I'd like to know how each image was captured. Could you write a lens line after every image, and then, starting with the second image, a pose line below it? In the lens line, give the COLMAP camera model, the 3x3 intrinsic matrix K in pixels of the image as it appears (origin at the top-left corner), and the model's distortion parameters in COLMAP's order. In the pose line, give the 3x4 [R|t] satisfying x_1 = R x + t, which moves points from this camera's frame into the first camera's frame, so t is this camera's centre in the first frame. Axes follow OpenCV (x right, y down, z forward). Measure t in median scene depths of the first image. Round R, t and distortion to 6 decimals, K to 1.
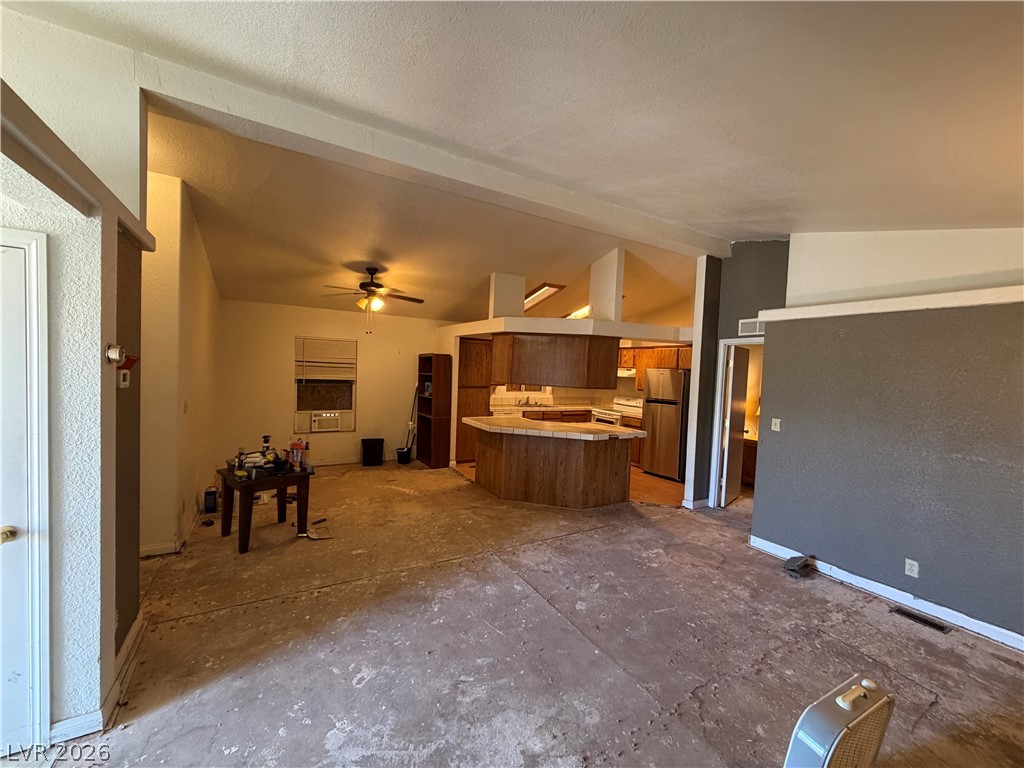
lens RADIAL K [[407.9, 0, 508.7], [0, 407.9, 383.2], [0, 0, 1]] dist [-0.002295, 0.002303]
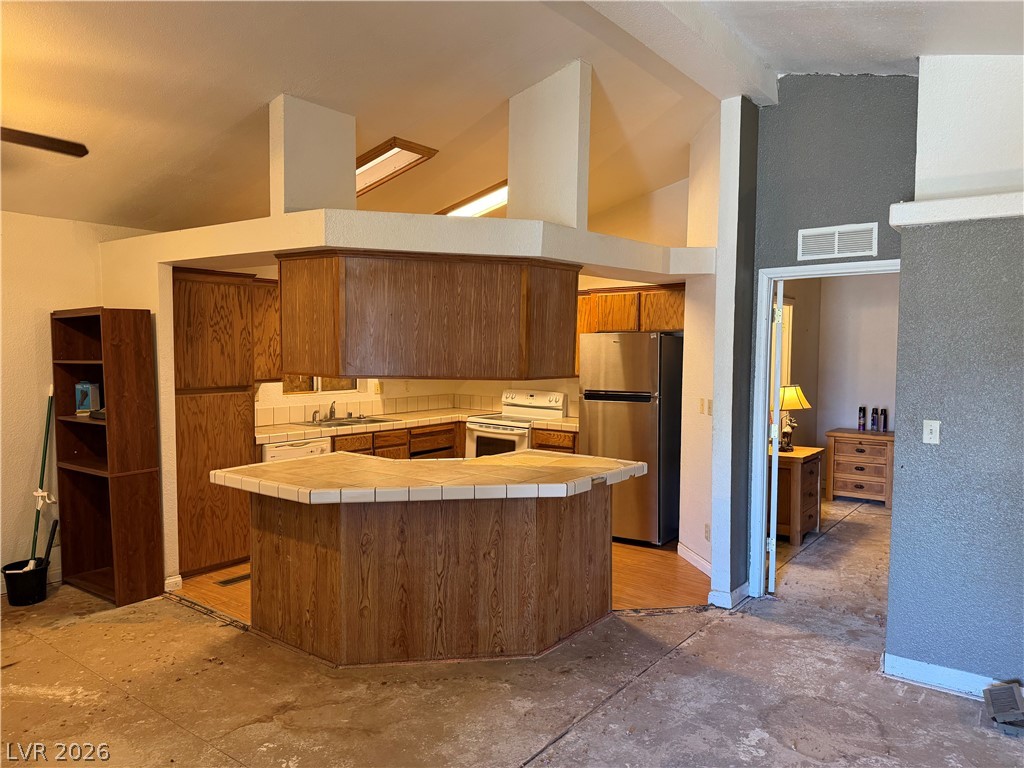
lens RADIAL K [[715.3, 0, 512.1], [0, 715.3, 389.6], [0, 0, 1]] dist [0.036875, -0.038599]
pose [[0.920533, -0.058752, 0.386223, -0.123759], [0.046197, 0.998061, 0.041717, -0.008565], [-0.387925, -0.020560, 0.921462, 0.292711]]
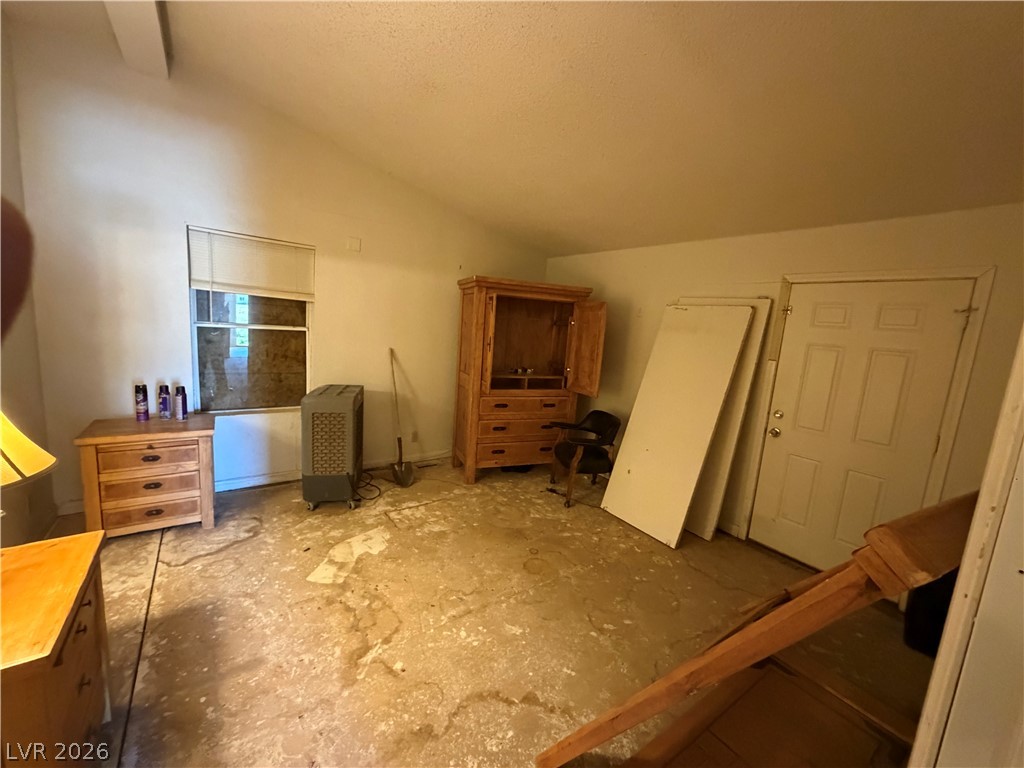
lens RADIAL K [[407.9, 0, 515.5], [0, 407.9, 380.3], [0, 0, 1]] dist [-0.002295, 0.002303]
pose [[-0.112207, -0.195917, 0.974180, 0.558415], [-0.041650, 0.980437, 0.192378, -0.010713], [-0.992812, -0.018988, -0.118171, 0.978870]]
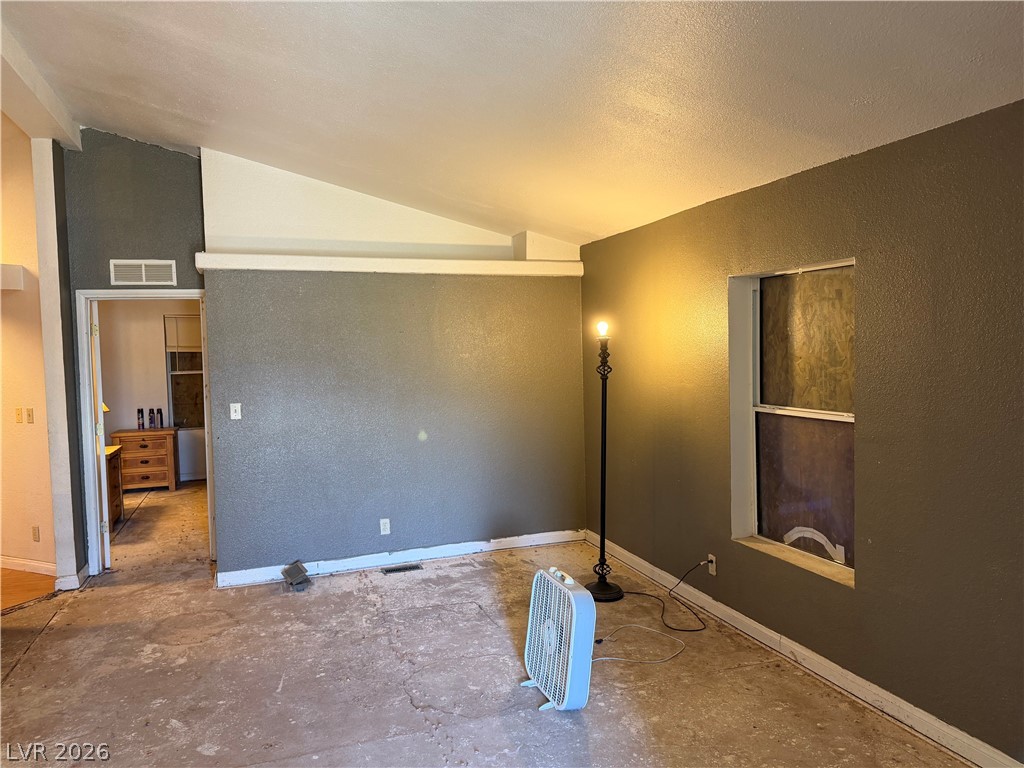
lens RADIAL K [[715.3, 0, 509.8], [0, 715.3, 386.7], [0, 0, 1]] dist [0.036875, -0.038599]
pose [[0.176869, -0.095319, 0.979608, -0.403149], [0.067034, 0.994155, 0.084631, -0.014713], [-0.981949, 0.050698, 0.182225, 0.209970]]
